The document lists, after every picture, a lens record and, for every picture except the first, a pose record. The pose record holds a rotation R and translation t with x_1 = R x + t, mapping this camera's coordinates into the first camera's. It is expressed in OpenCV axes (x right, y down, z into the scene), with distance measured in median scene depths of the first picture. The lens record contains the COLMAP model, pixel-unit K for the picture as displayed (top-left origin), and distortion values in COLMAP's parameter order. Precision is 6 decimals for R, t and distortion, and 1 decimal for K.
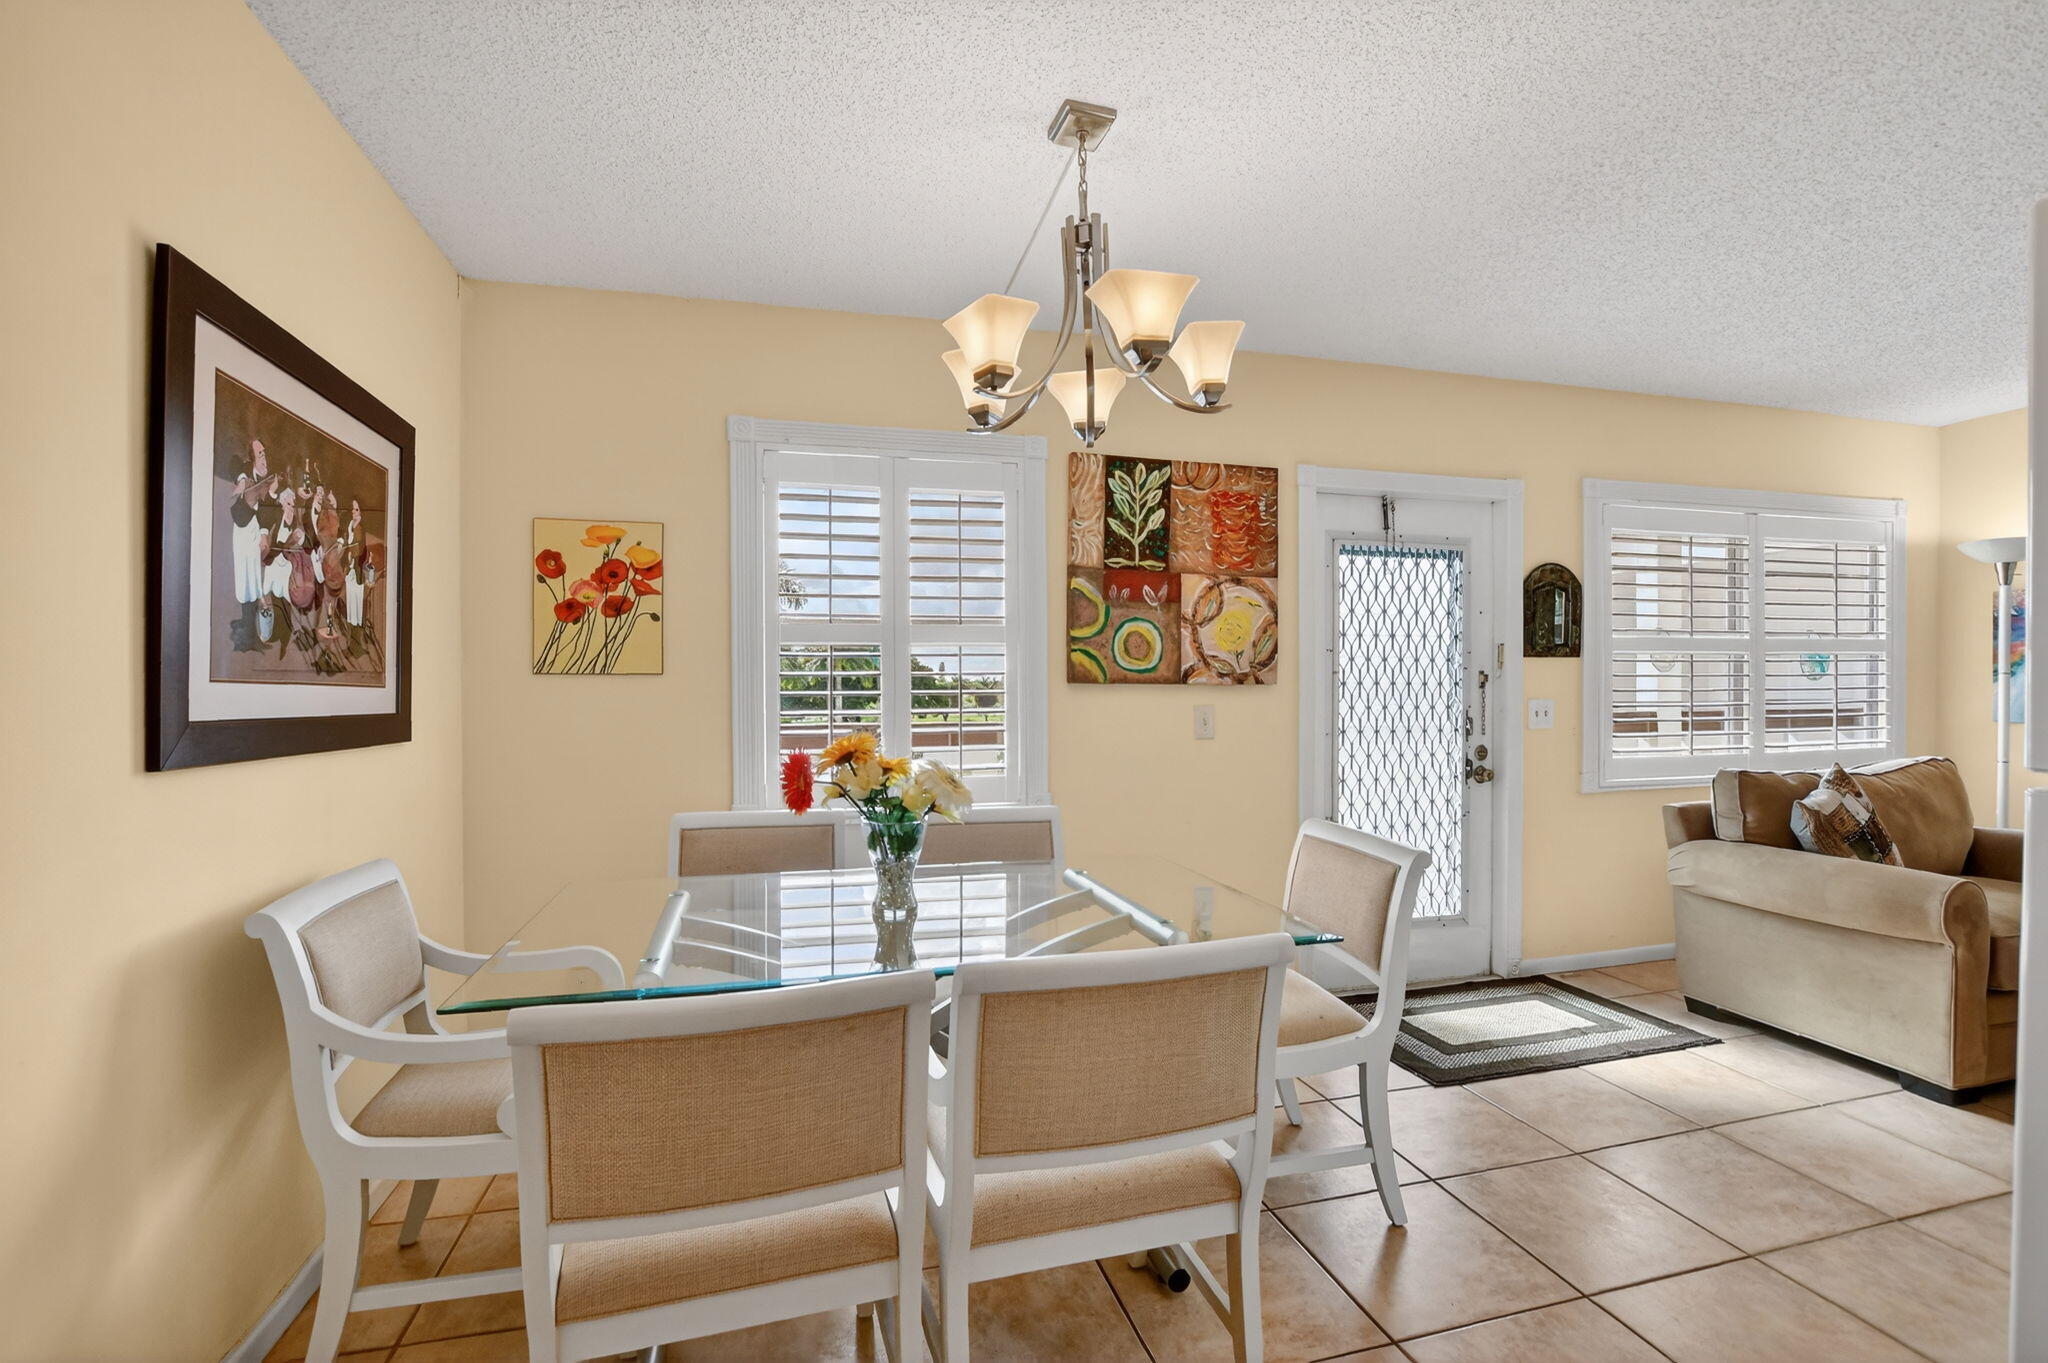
lens RADIAL K [[941.7, 0, 1032.4], [0, 941.7, 690.4], [0, 0, 1]] dist [-0.025255, 0.001757]
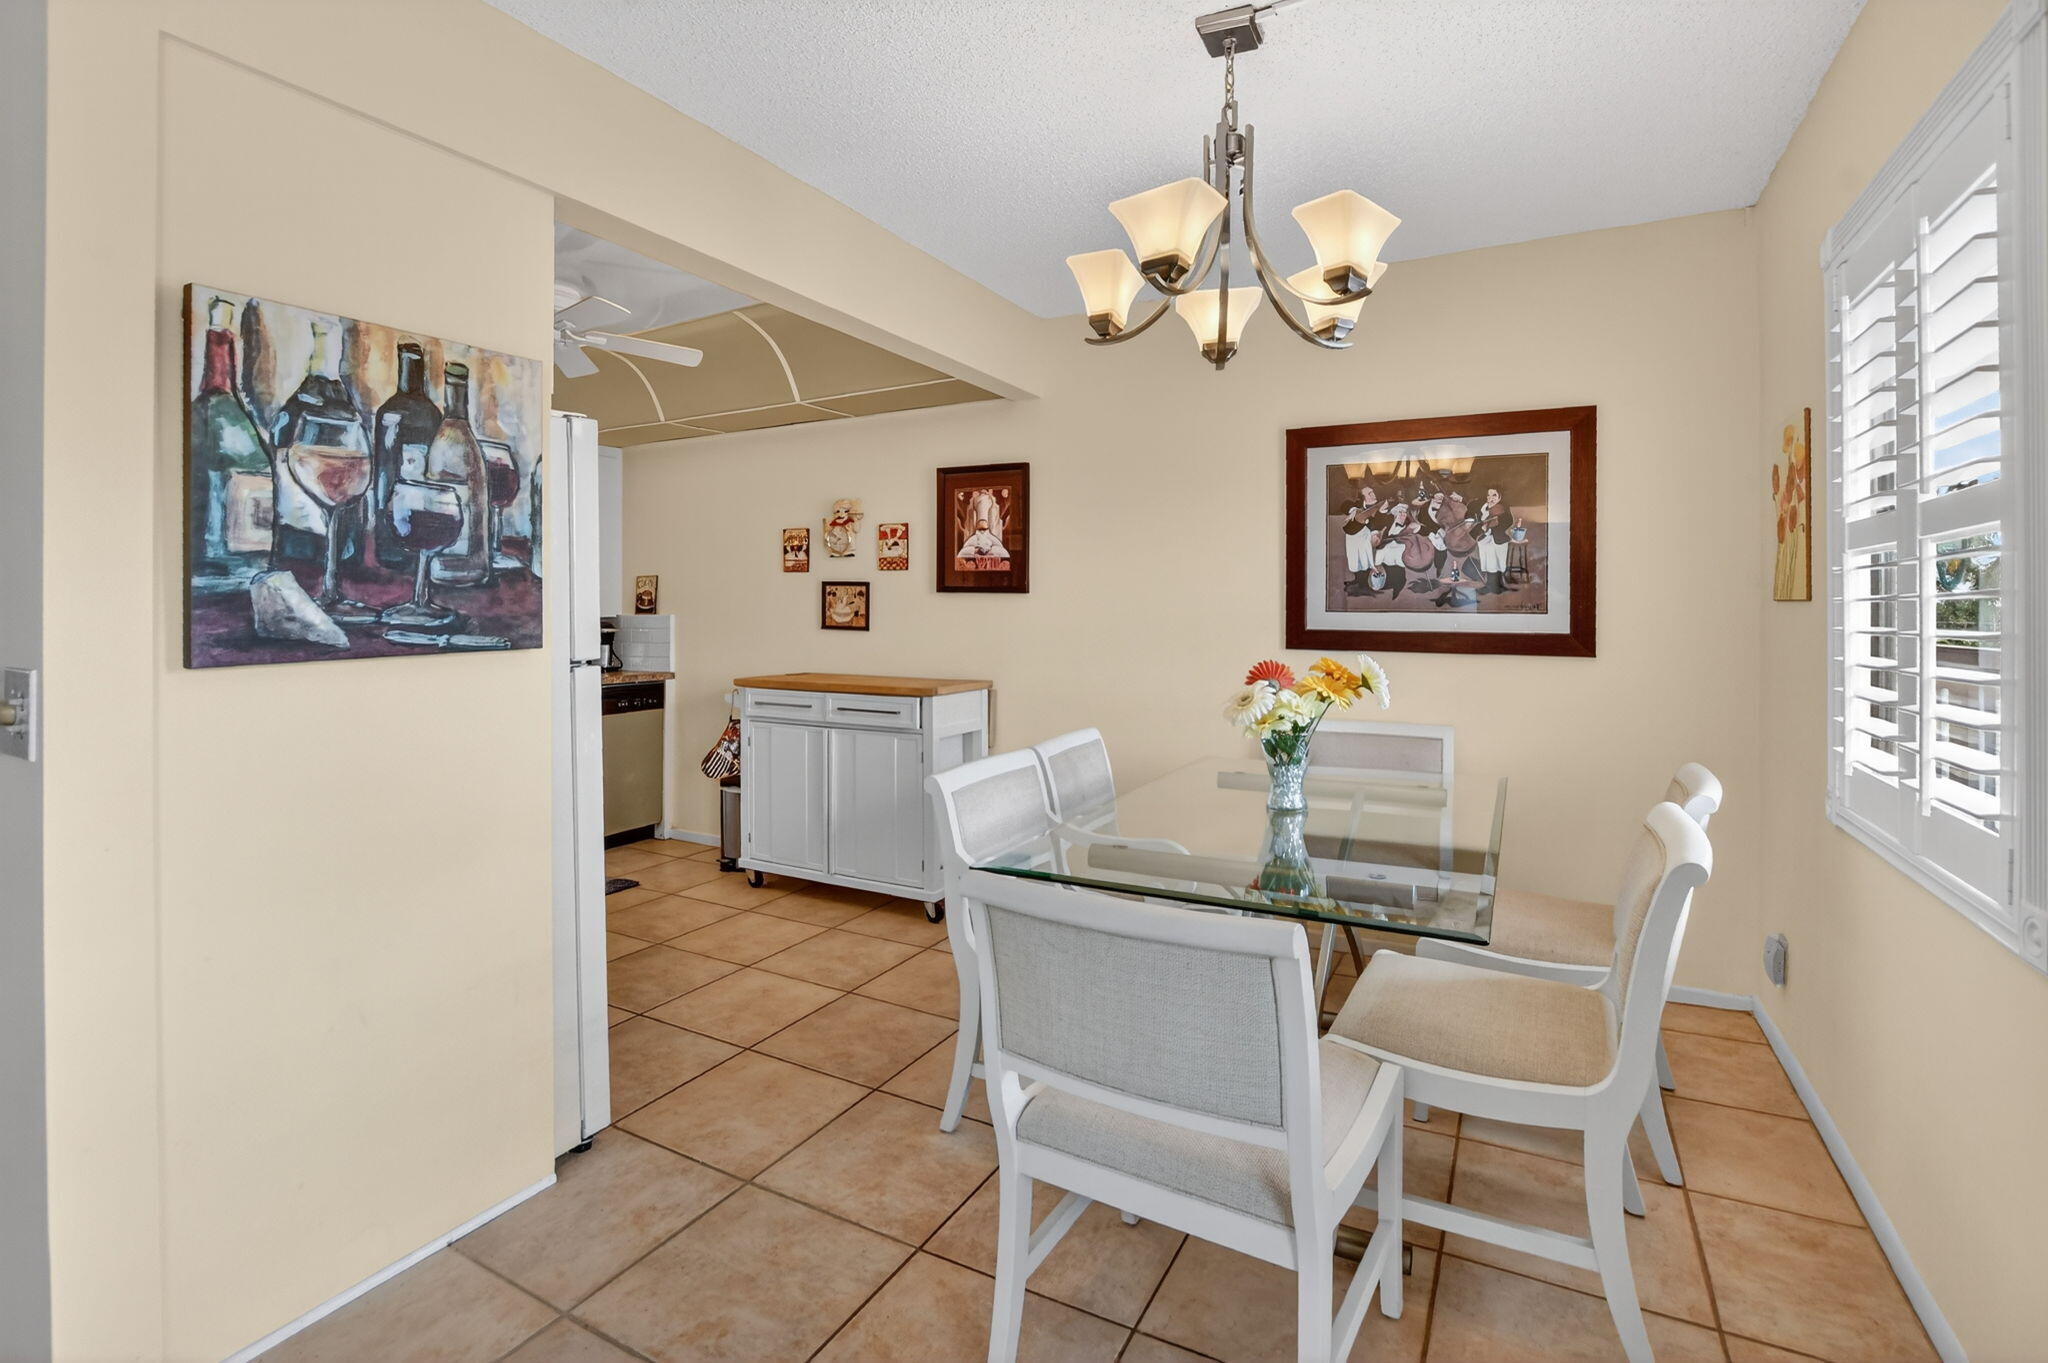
lens RADIAL K [[941.7, 0, 1030.3], [0, 941.7, 595.6], [0, 0, 1]] dist [-0.025255, 0.001757]
pose [[-0.690975, -0.005897, -0.722855, 0.543695], [0.005059, 0.999903, -0.012993, -0.010066], [0.722861, -0.012635, -0.690878, 0.930692]]
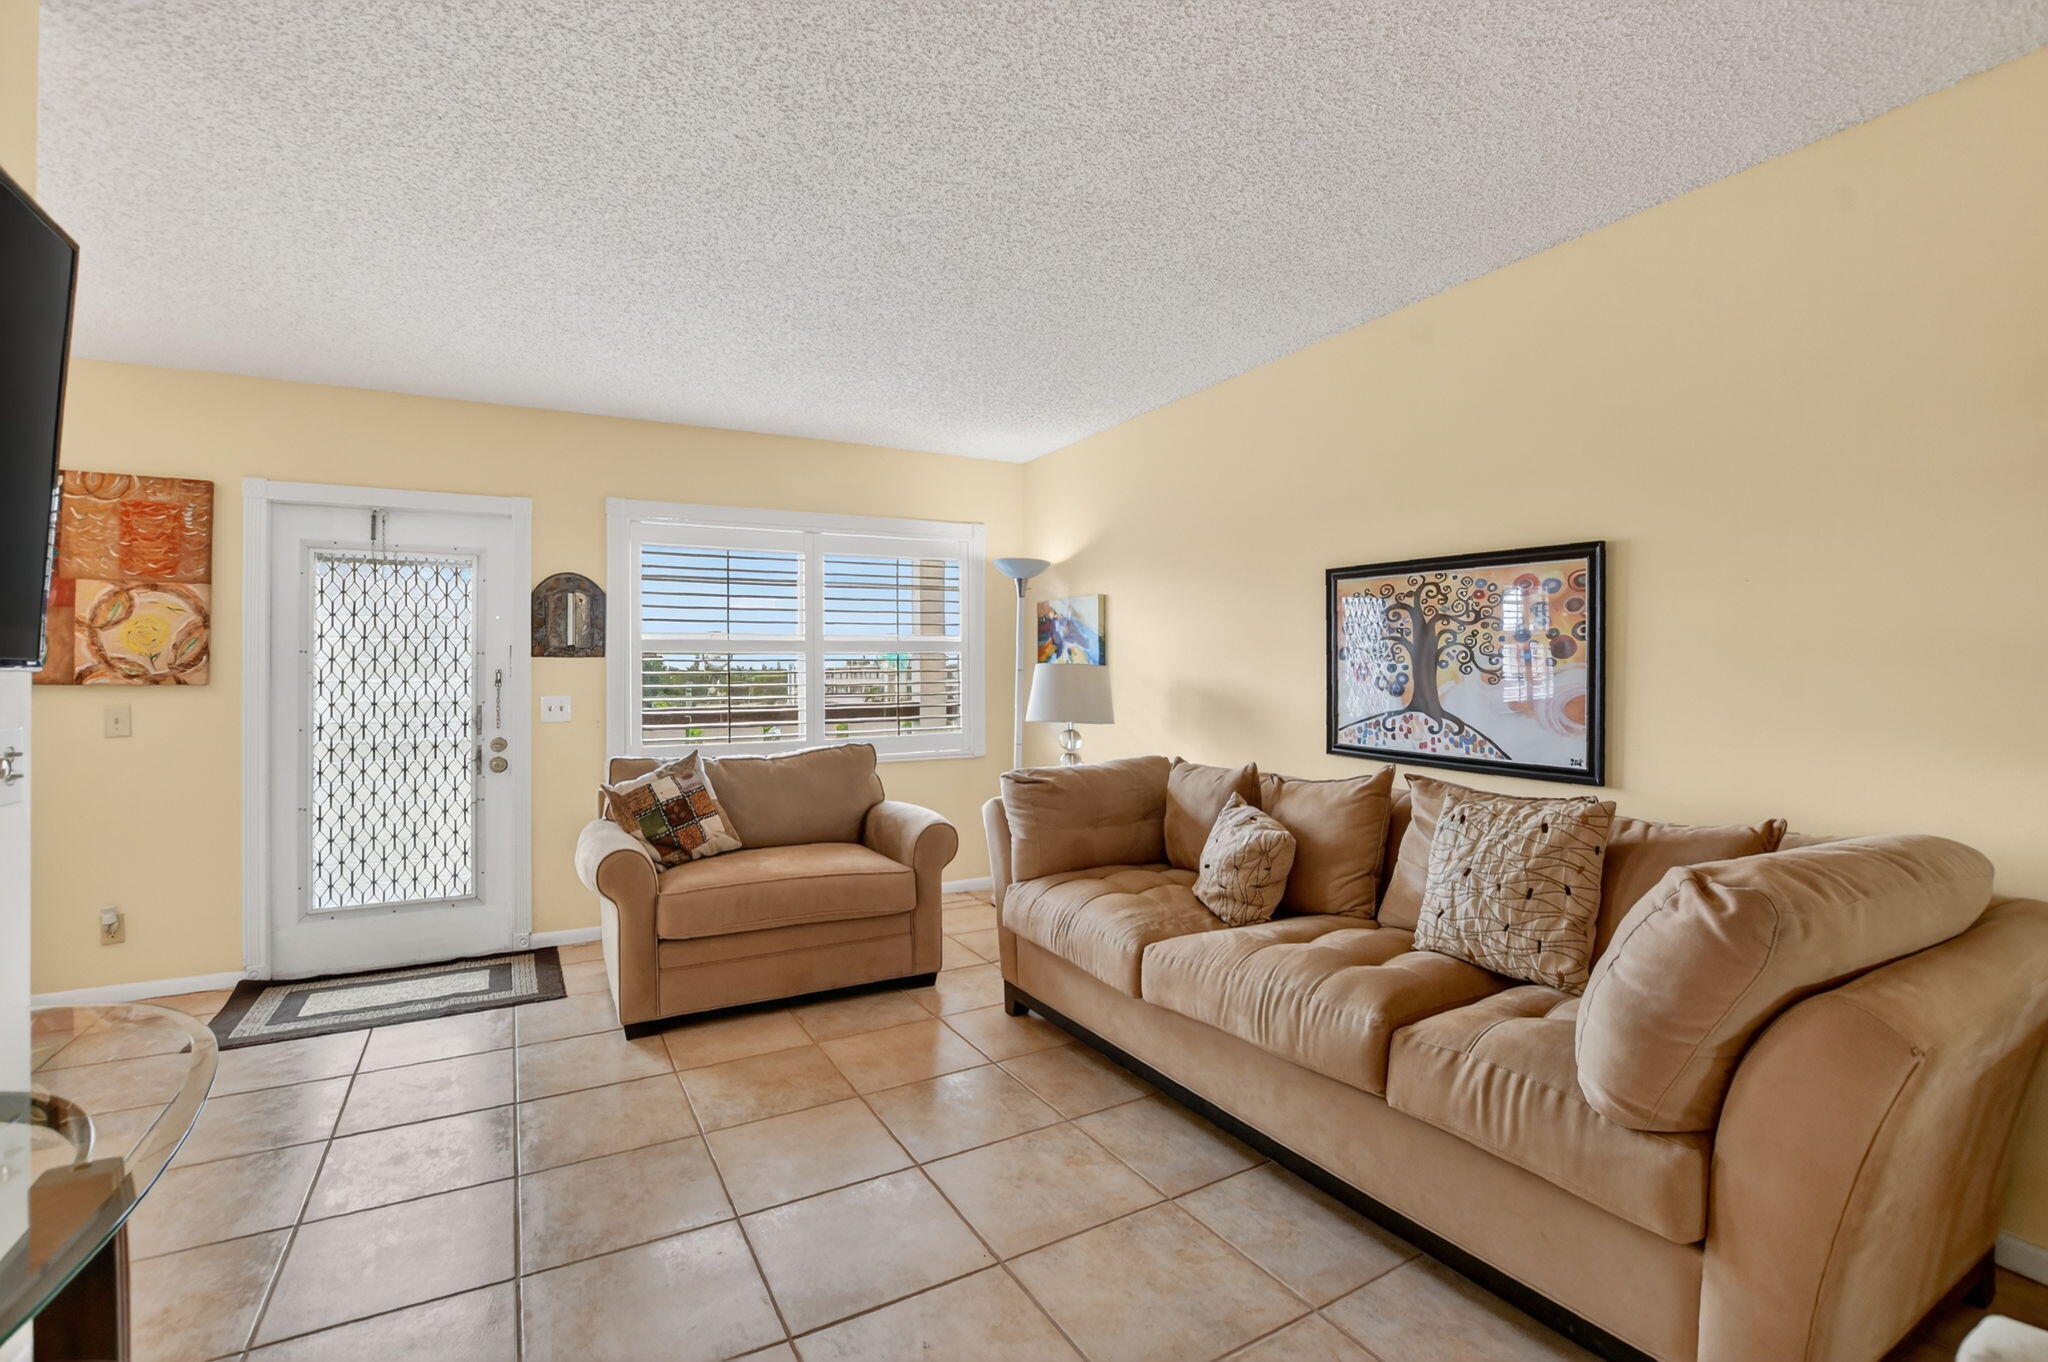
lens RADIAL K [[941.7, 0, 1054.9], [0, 941.7, 657.4], [0, 0, 1]] dist [-0.025255, 0.001757]
pose [[0.969167, 0.002933, 0.246389, 0.962971], [0.000285, 0.999915, -0.013022, -0.024018], [-0.246406, 0.012691, 0.969084, -0.252088]]
